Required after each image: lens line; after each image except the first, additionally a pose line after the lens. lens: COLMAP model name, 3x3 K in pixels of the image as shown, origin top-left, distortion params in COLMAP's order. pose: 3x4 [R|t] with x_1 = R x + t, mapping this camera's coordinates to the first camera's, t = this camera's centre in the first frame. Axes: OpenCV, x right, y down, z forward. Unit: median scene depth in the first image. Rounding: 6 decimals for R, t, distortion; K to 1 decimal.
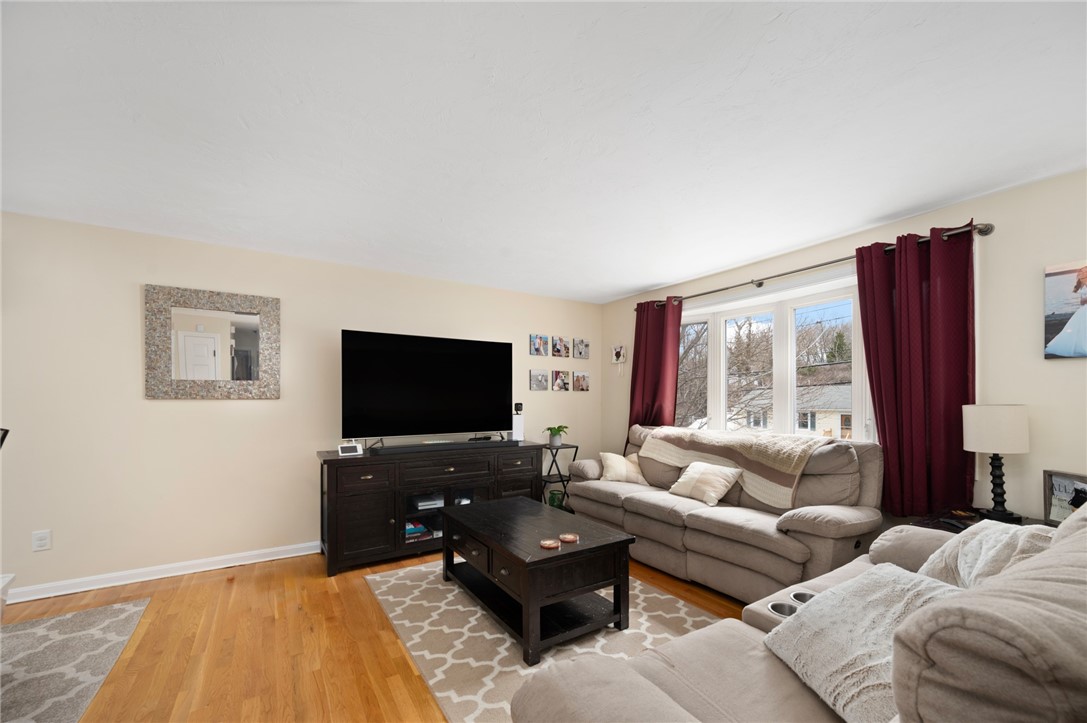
lens RADIAL K [[433.5, 0, 548.5], [0, 433.5, 395.9], [0, 0, 1]] dist [-0.006642, 0.000484]
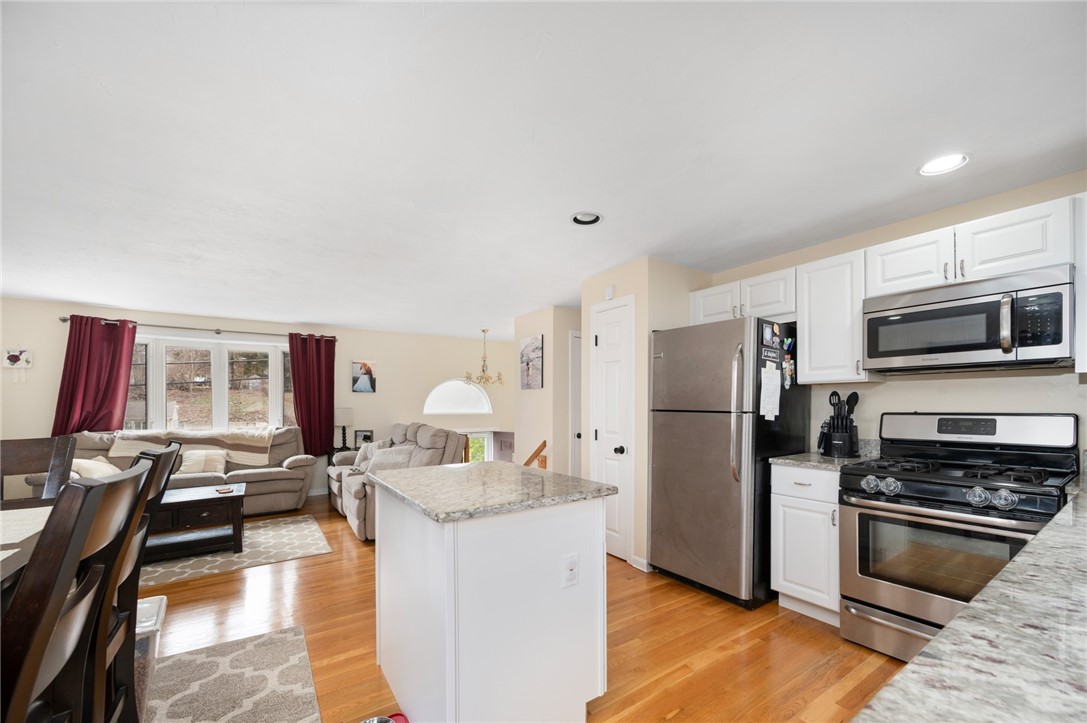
lens RADIAL K [[433.5, 0, 554.9], [0, 433.5, 403.4], [0, 0, 1]] dist [-0.006642, 0.000484]
pose [[-0.037670, 0.003541, 0.999284, -1.249863], [-0.002039, 0.999991, -0.003620, -0.000495], [-0.999288, -0.002174, -0.037662, -0.165601]]
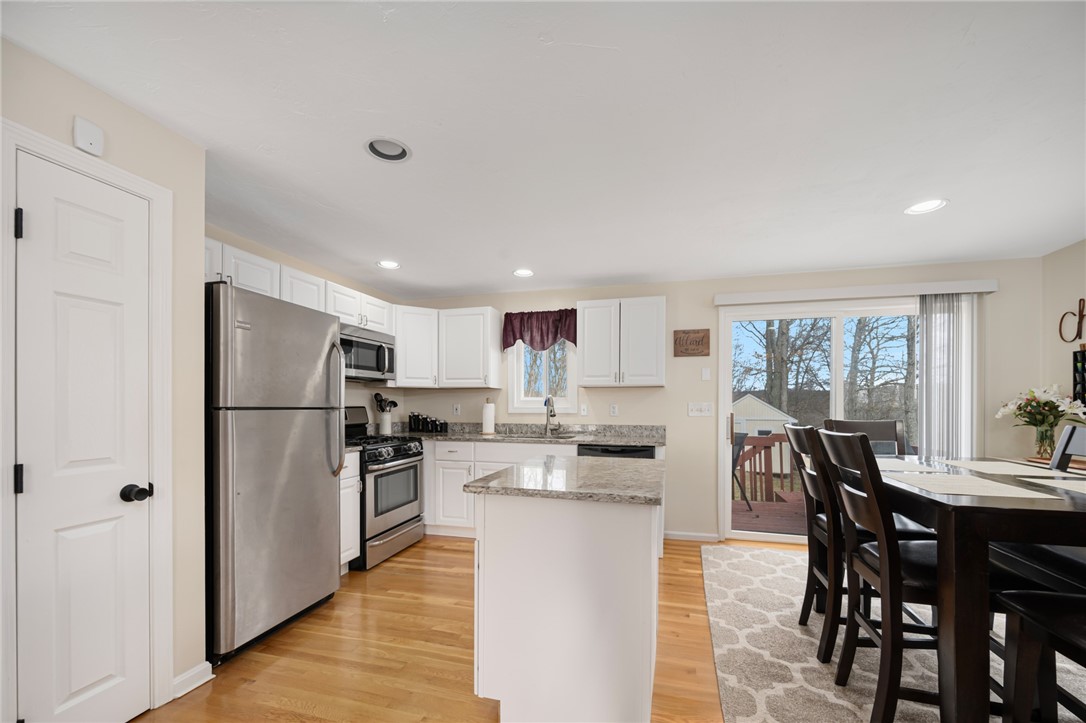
lens RADIAL K [[429.4, 0, 546.8], [0, 429.4, 404.2], [0, 0, 1]] dist [-0.010083, 0.000007]
pose [[-0.751029, -0.000347, -0.660270, -0.162819], [0.000640, 0.999999, -0.001254, 0.006801], [0.660269, -0.001364, -0.751028, 0.364101]]
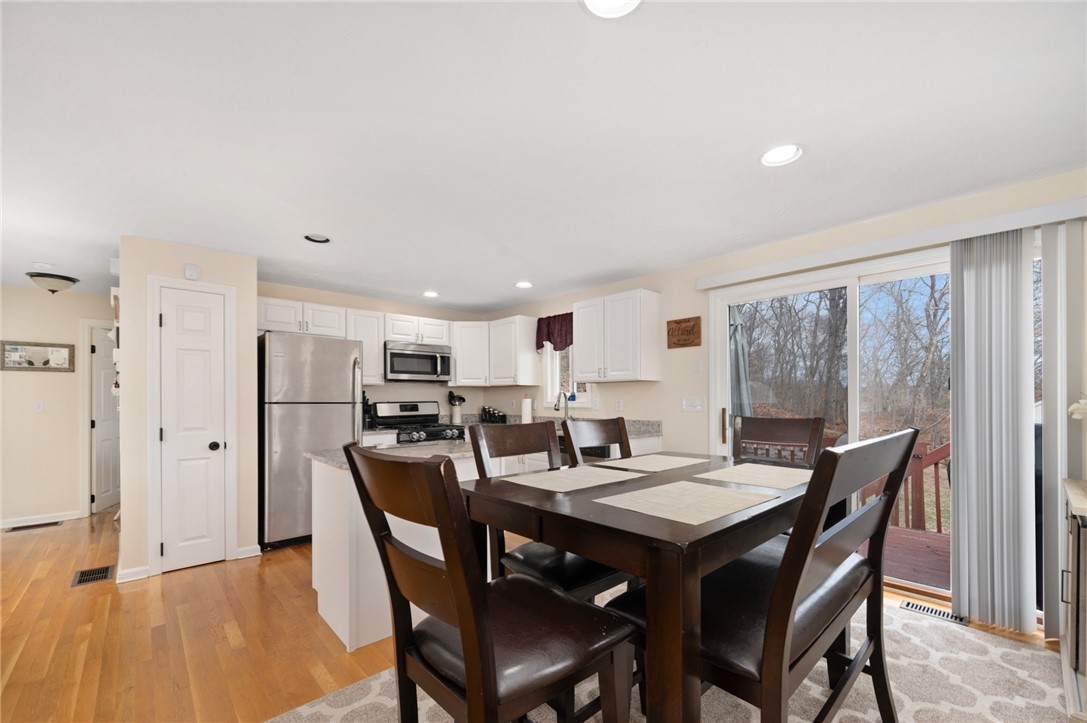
lens RADIAL K [[433.5, 0, 548.8], [0, 433.5, 398.8], [0, 0, 1]] dist [-0.006642, 0.000484]
pose [[-0.985067, 0.004202, -0.172121, -0.756207], [0.004537, 0.999989, -0.001554, 0.005992], [0.172113, -0.002312, -0.985075, 0.812167]]
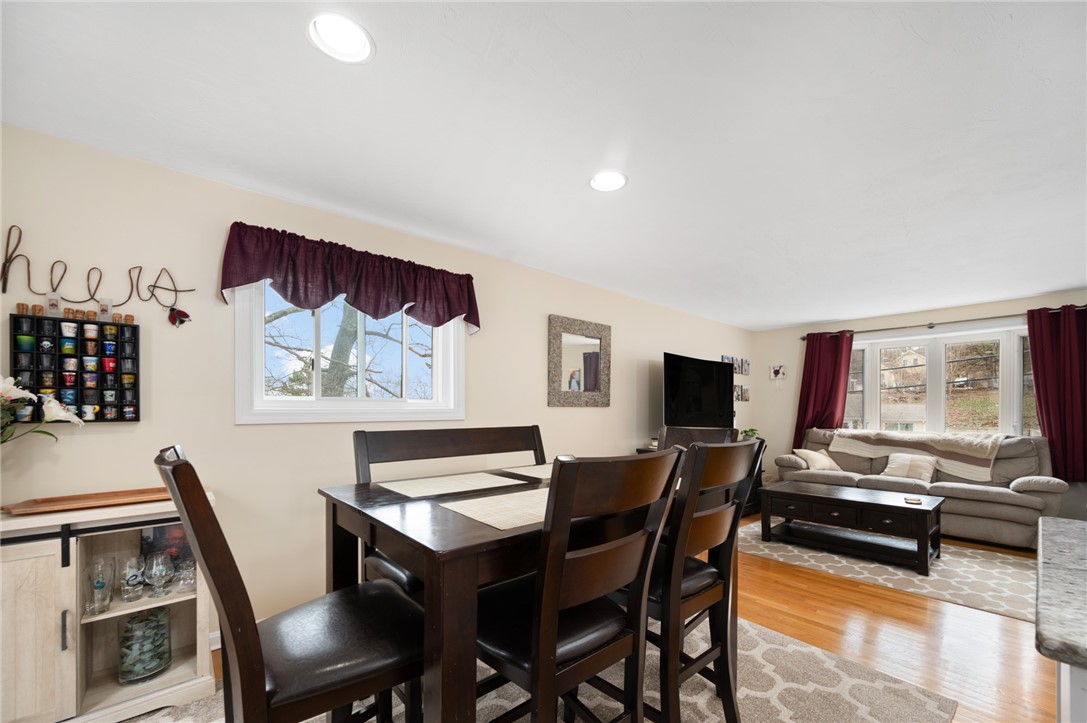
lens RADIAL K [[433.5, 0, 553.4], [0, 433.5, 407.7], [0, 0, 1]] dist [-0.006642, 0.000484]
pose [[0.988028, 0.003669, 0.154234, -1.069353], [-0.004717, 0.999968, 0.006428, 0.002756], [-0.154205, -0.007078, 0.988013, -0.224675]]
